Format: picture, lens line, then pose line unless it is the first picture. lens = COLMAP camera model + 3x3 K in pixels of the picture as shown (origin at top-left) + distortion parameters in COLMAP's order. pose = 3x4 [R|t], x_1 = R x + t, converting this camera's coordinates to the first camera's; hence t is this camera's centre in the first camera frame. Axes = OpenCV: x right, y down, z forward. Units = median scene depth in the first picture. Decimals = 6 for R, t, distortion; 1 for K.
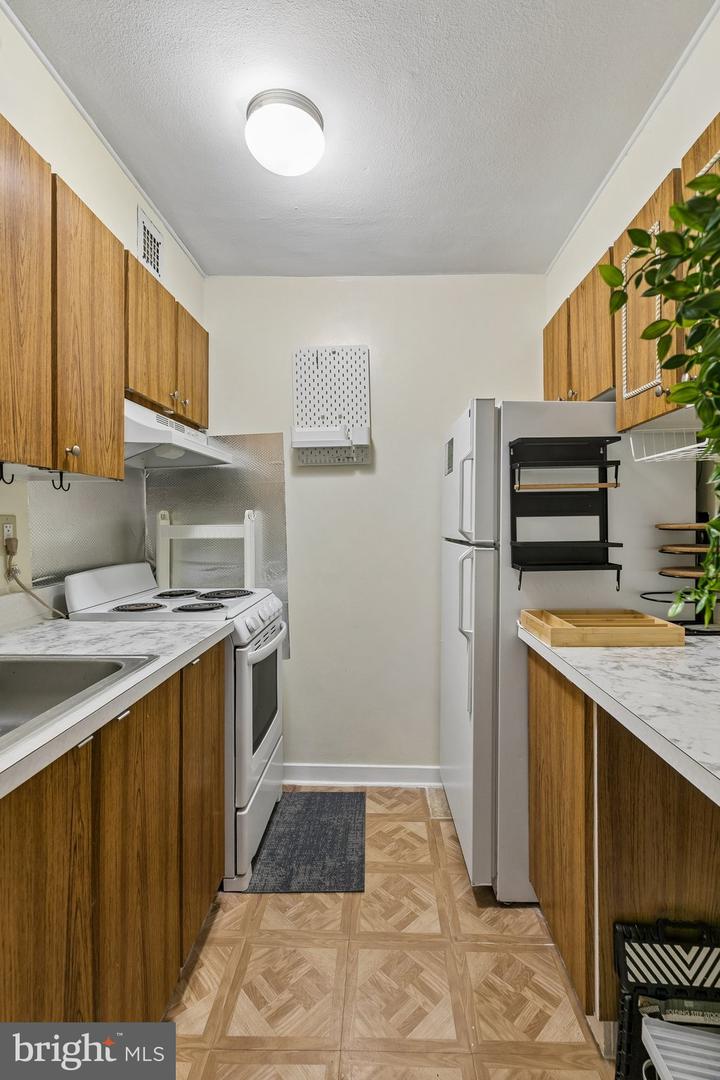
lens RADIAL K [[488.1, 0, 365.7], [0, 488.1, 517.5], [0, 0, 1]] dist [0.007679, -0.001207]
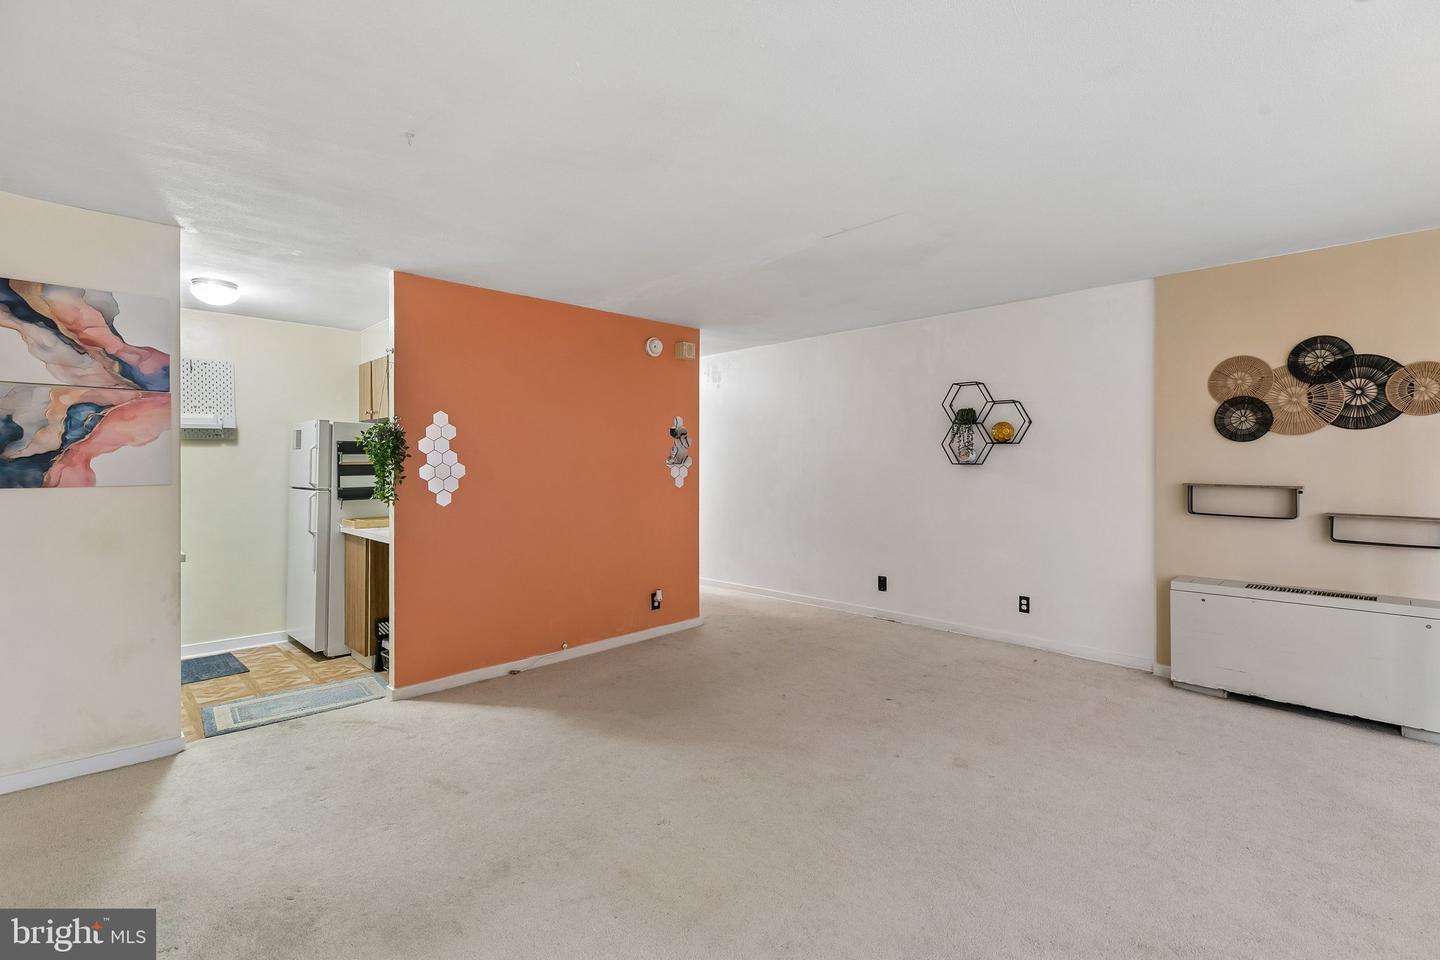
lens RADIAL K [[650.8, 0, 707.1], [0, 650.8, 458.2], [0, 0, 1]] dist [0.007679, -0.001207]
pose [[0.697287, 0.008146, 0.716745, -0.623702], [-0.004174, 0.999965, -0.007304, -0.065735], [-0.716779, 0.002101, 0.697297, -2.160923]]
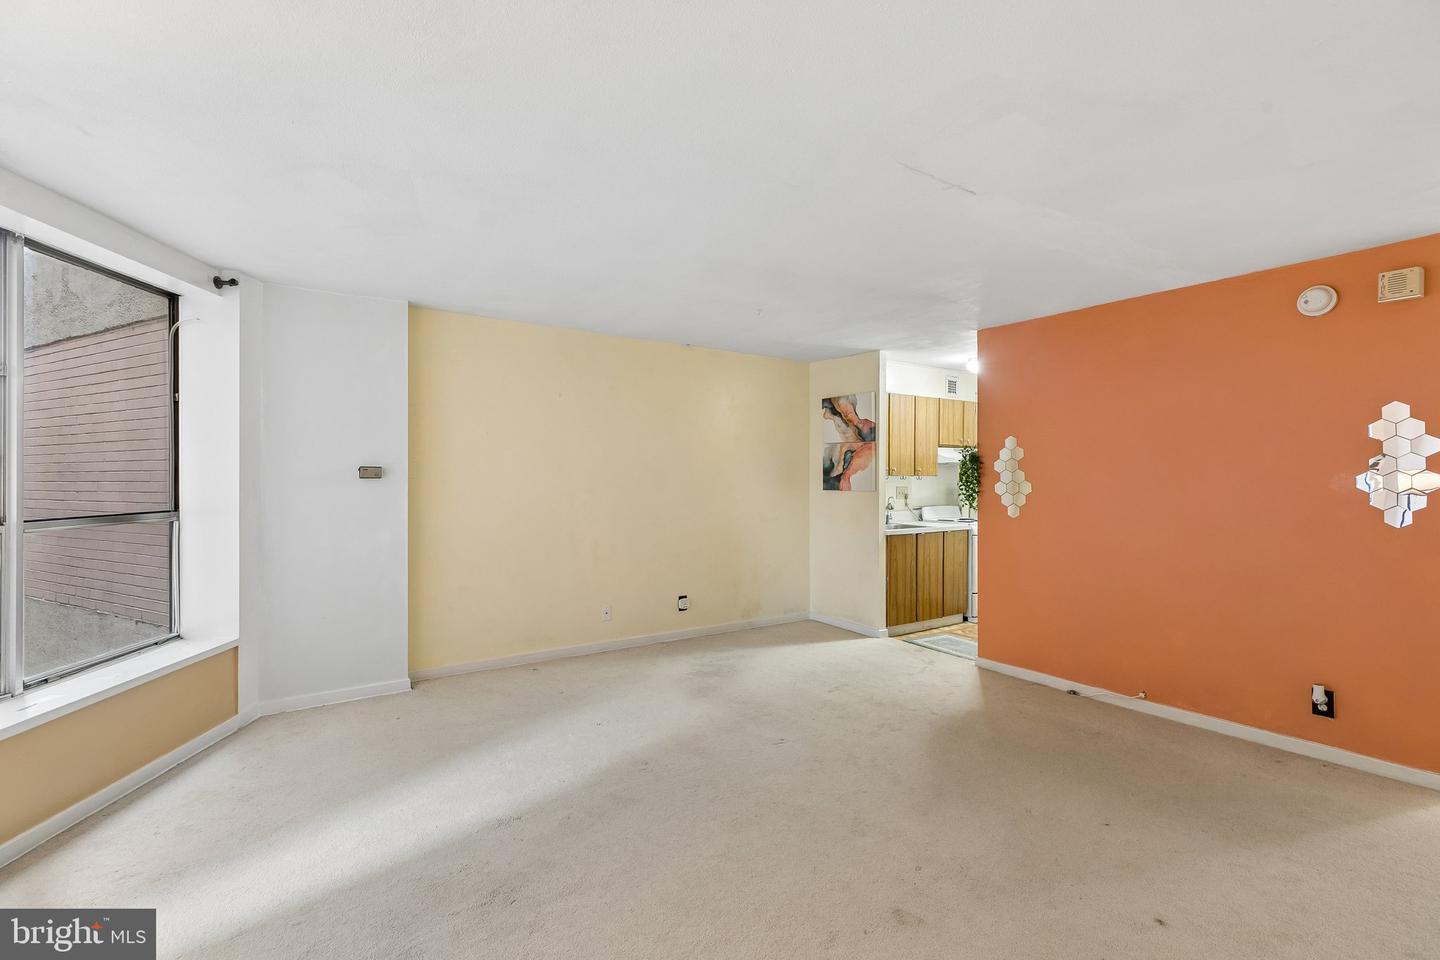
lens RADIAL K [[650.8, 0, 722.6], [0, 650.8, 469.8], [0, 0, 1]] dist [0.007679, -0.001207]
pose [[0.585256, -0.002267, -0.810846, 1.990618], [0.000720, 0.999997, -0.002276, -0.103312], [0.810849, 0.000749, 0.585256, -2.428335]]
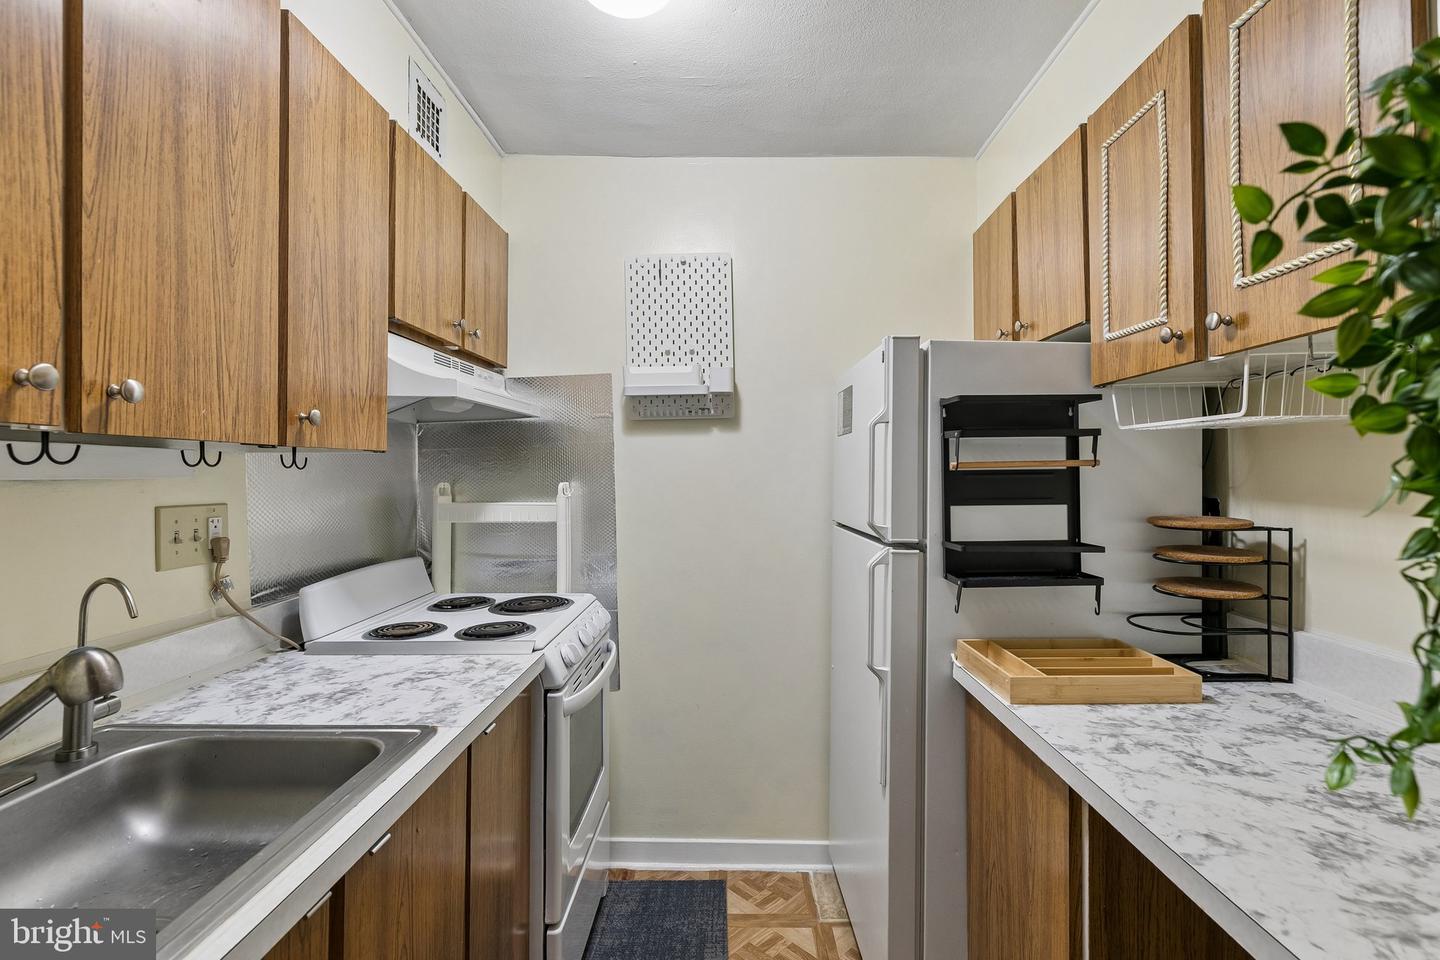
lens RADIAL K [[650.8, 0, 722.8], [0, 650.8, 466.2], [0, 0, 1]] dist [0.007679, -0.001207]
pose [[0.999874, 0.003861, 0.015407, -0.032097], [-0.003747, 0.999965, -0.007477, -0.049623], [-0.015435, 0.007419, 0.999853, 0.069435]]
